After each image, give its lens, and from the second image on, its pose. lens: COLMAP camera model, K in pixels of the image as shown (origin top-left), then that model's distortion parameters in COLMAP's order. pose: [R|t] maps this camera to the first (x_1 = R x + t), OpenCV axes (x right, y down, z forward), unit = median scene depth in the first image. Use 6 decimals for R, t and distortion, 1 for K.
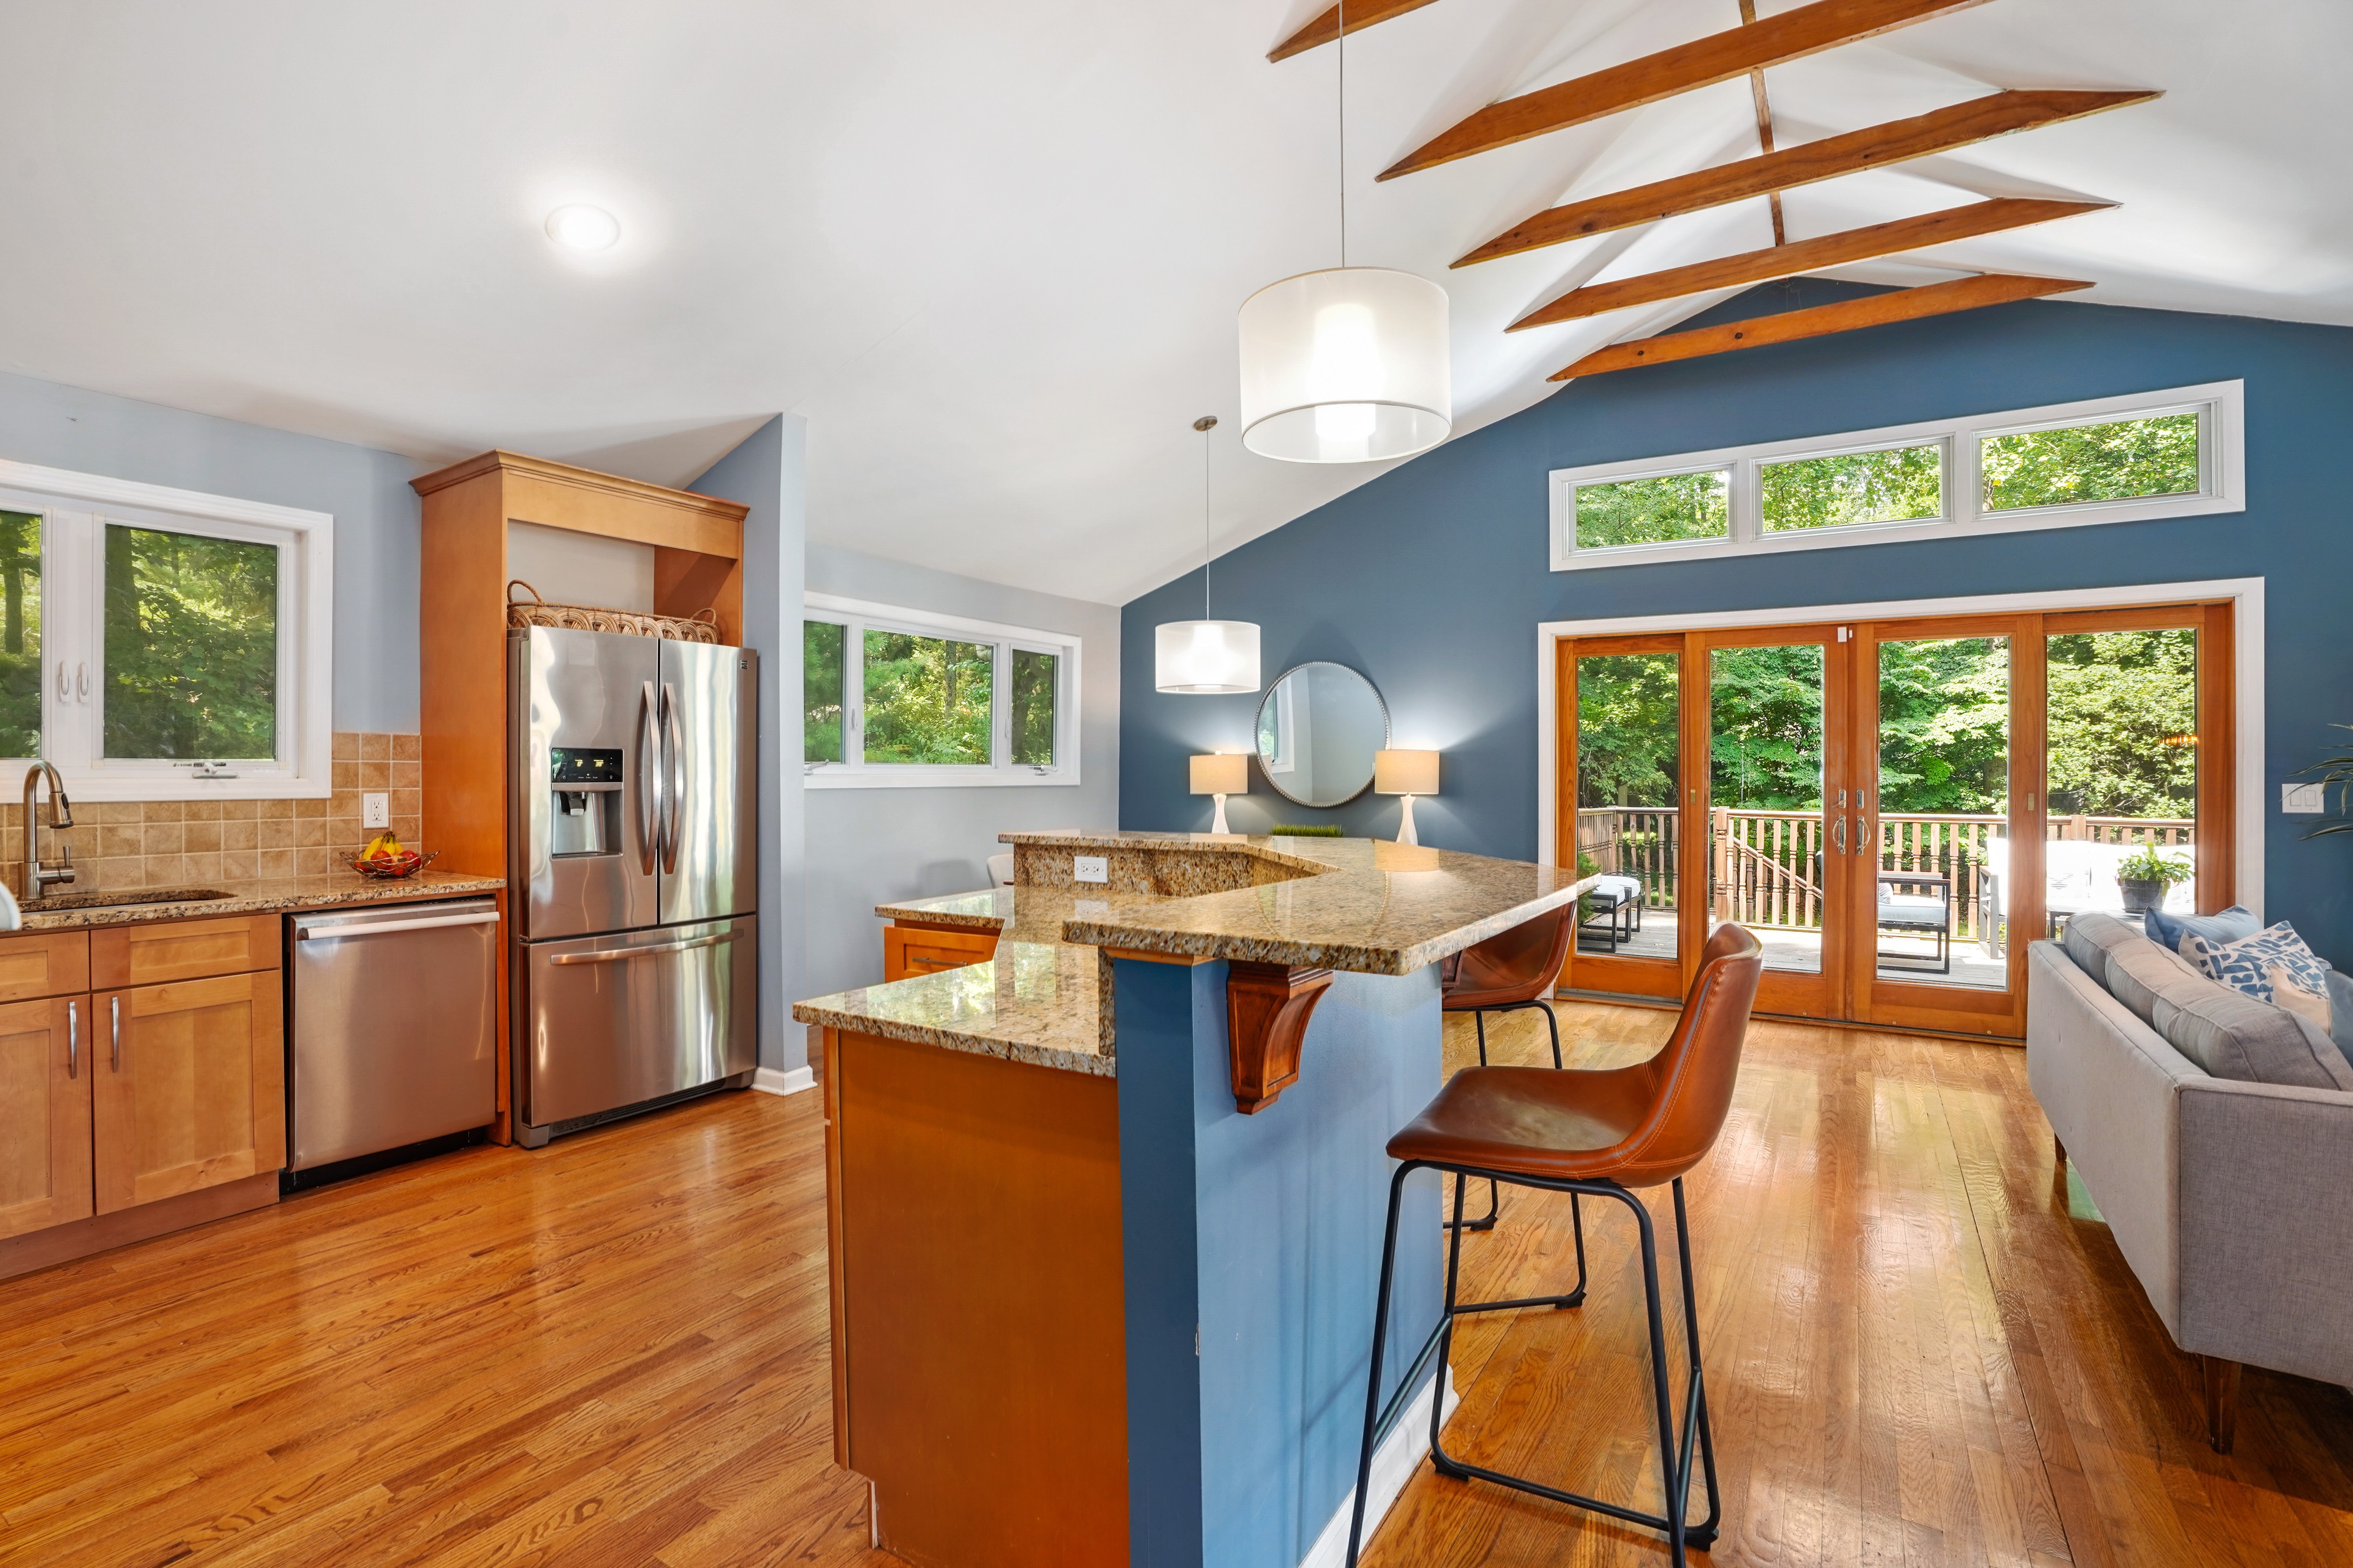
lens RADIAL K [[1099.7, 0, 1165.3], [0, 1099.7, 766.2], [0, 0, 1]] dist [-0.071727, 0.027929]
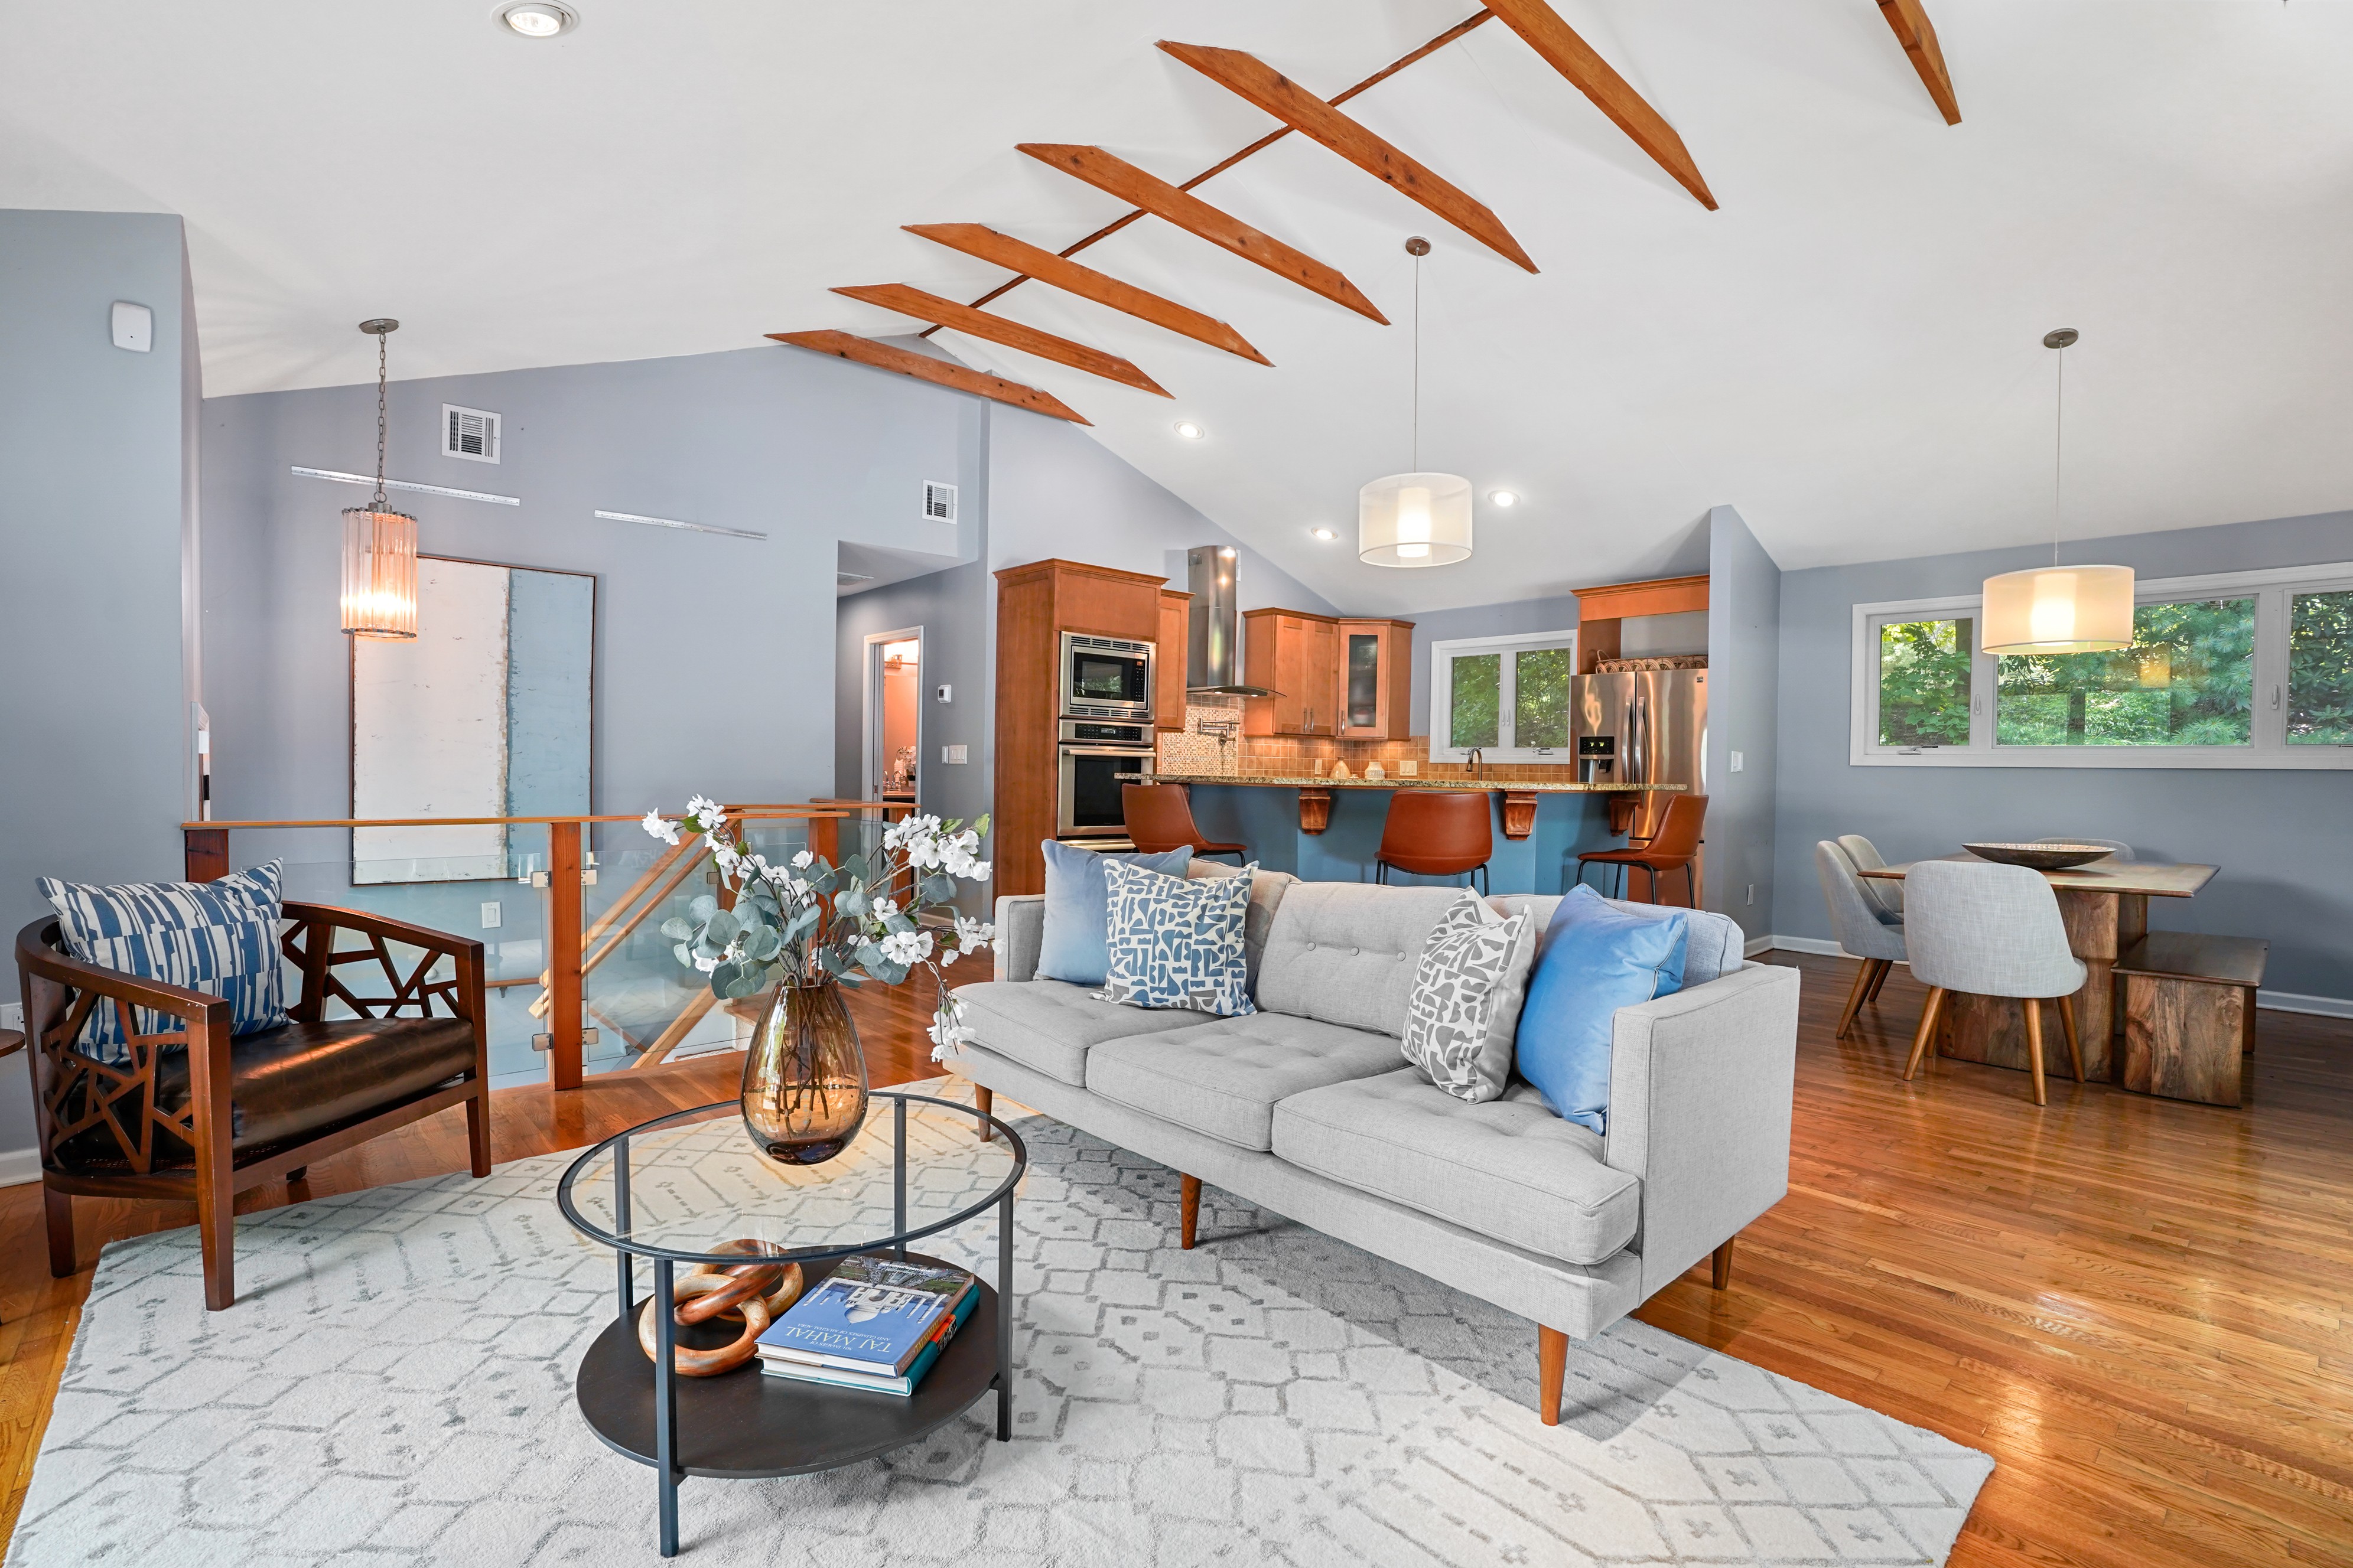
lens RADIAL K [[1092.7, 0, 1162.7], [0, 1092.7, 790.9], [0, 0, 1]] dist [-0.071189, 0.029790]
pose [[-0.282566, 0.017499, -0.959088, 1.038049], [-0.010557, 0.999716, 0.021350, 0.032100], [0.959190, 0.016158, -0.282301, 0.562367]]
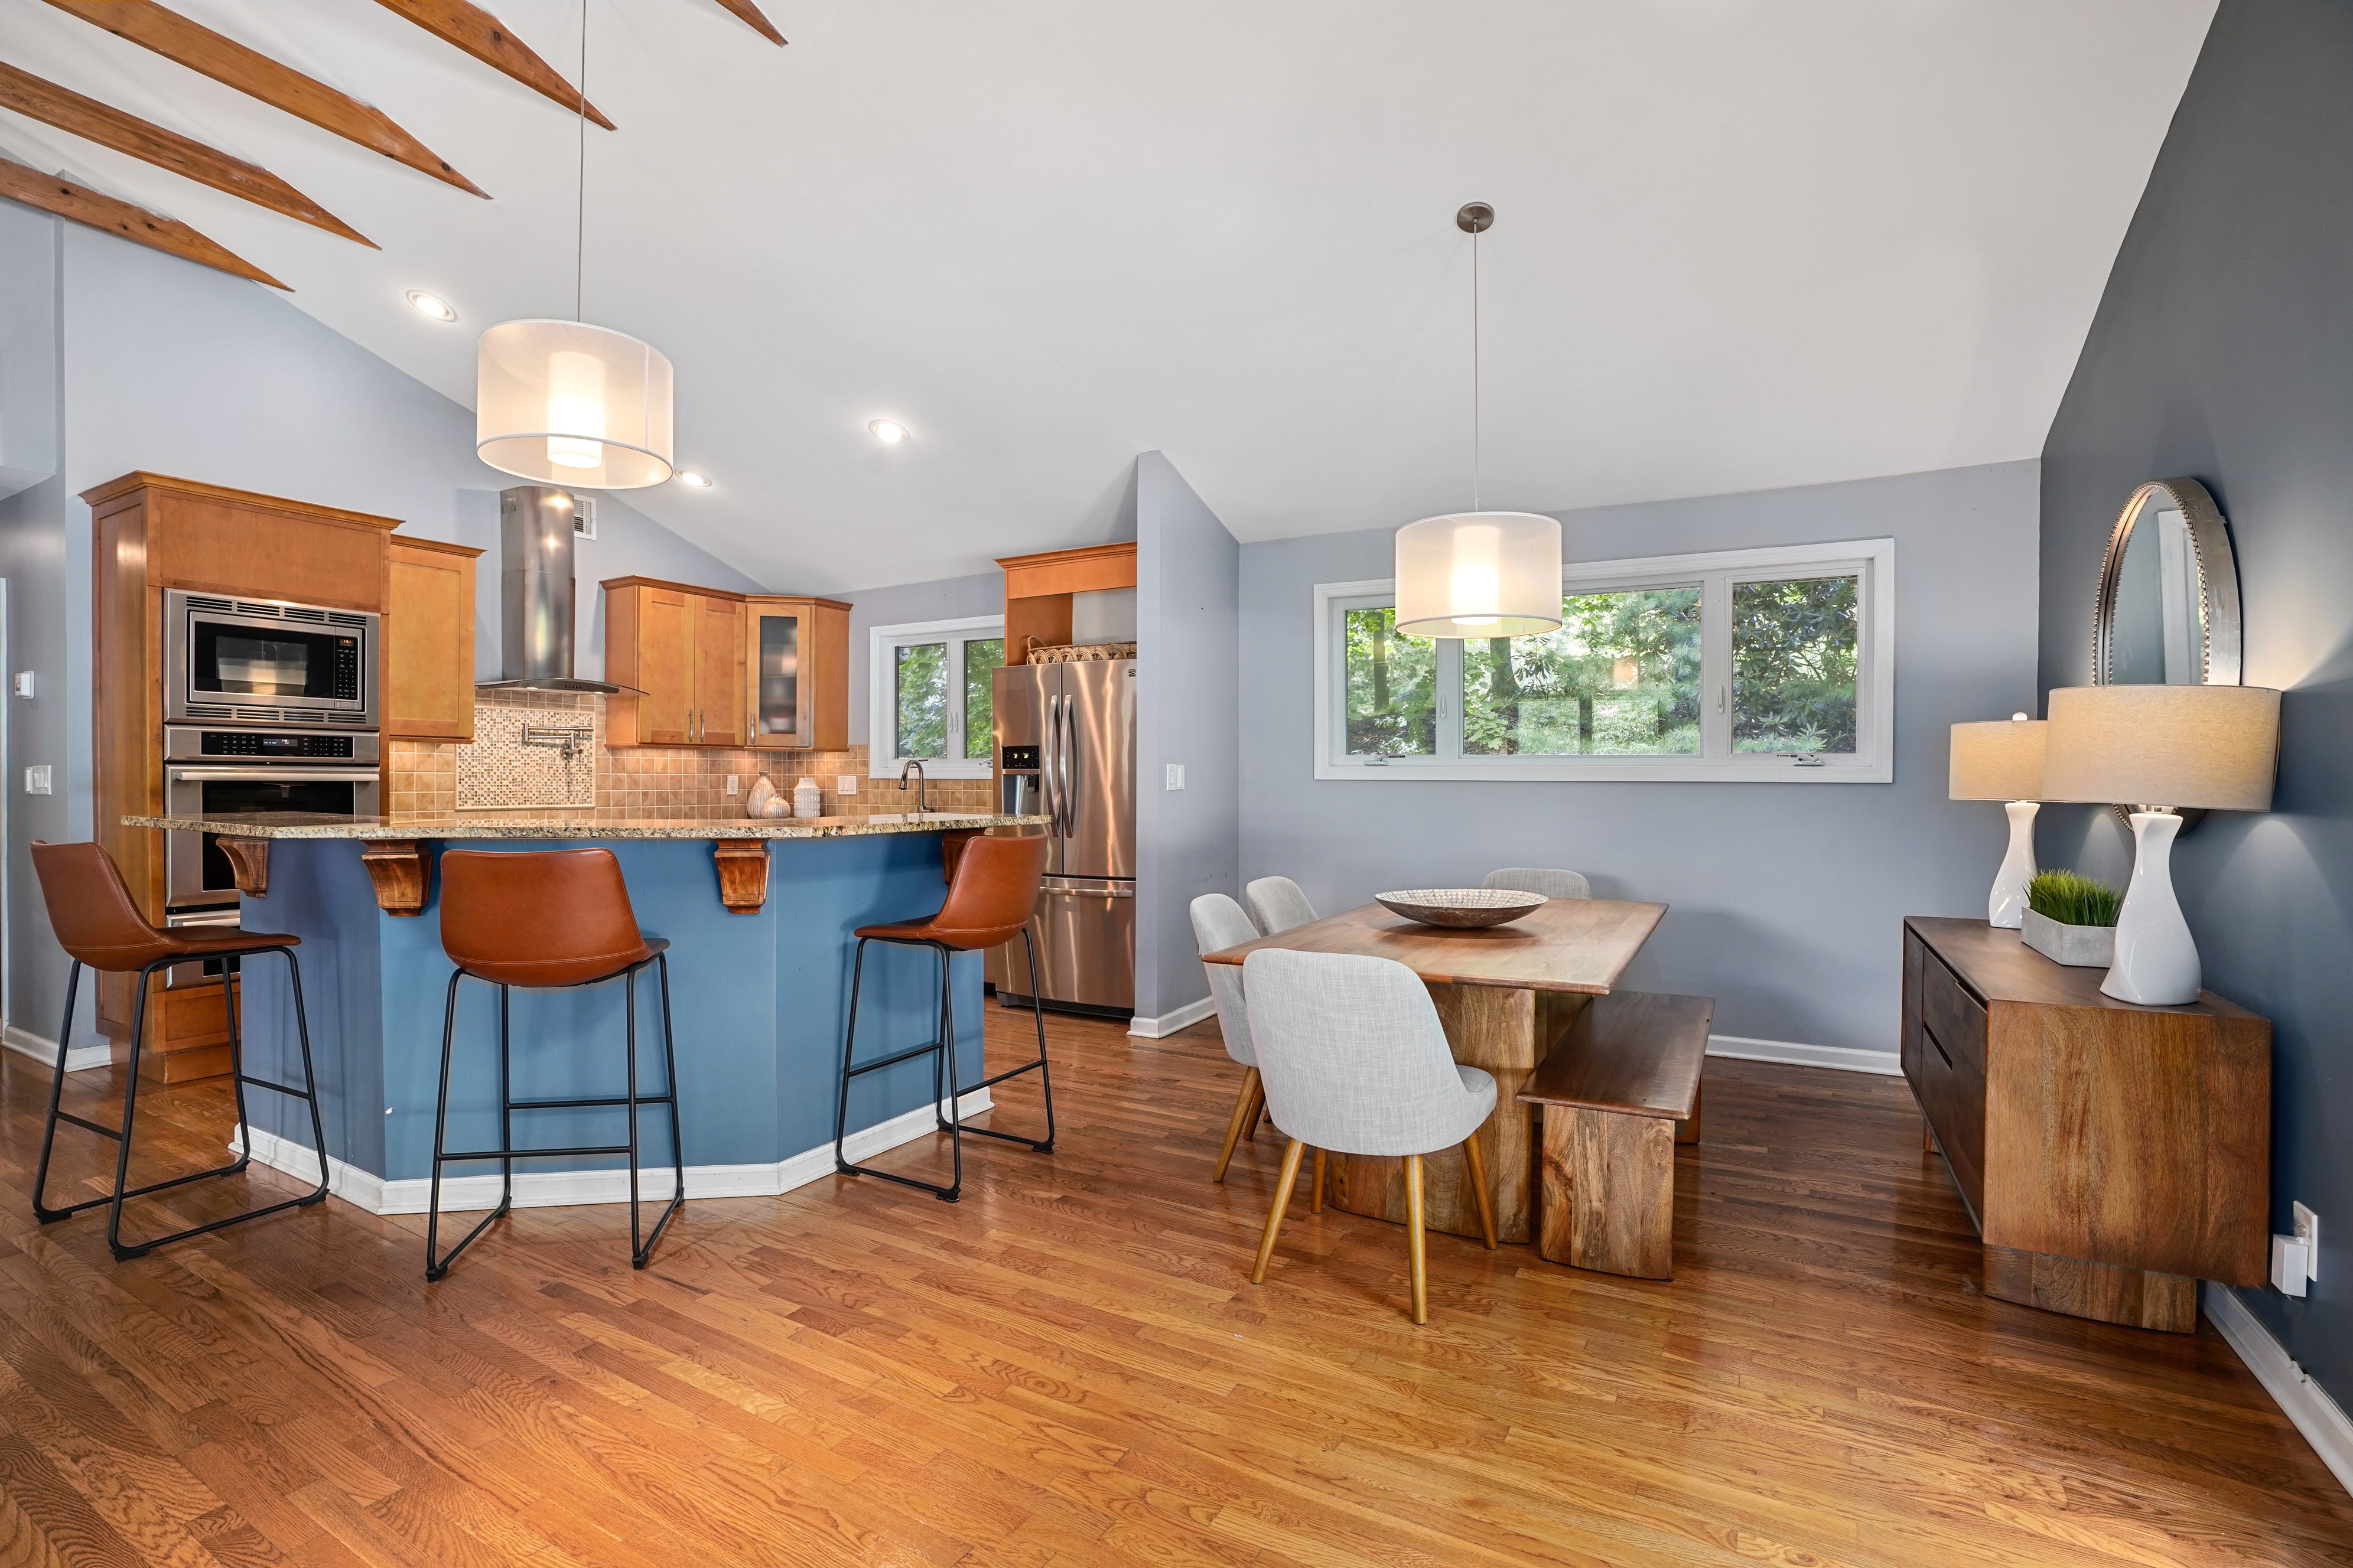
lens RADIAL K [[1092.7, 0, 1162.7], [0, 1092.7, 790.9], [0, 0, 1]] dist [-0.071189, 0.029790]
pose [[0.034755, 0.015878, -0.999270, 0.669737], [0.001415, 0.999872, 0.015937, 0.014968], [0.999395, -0.001968, 0.034728, 0.794738]]
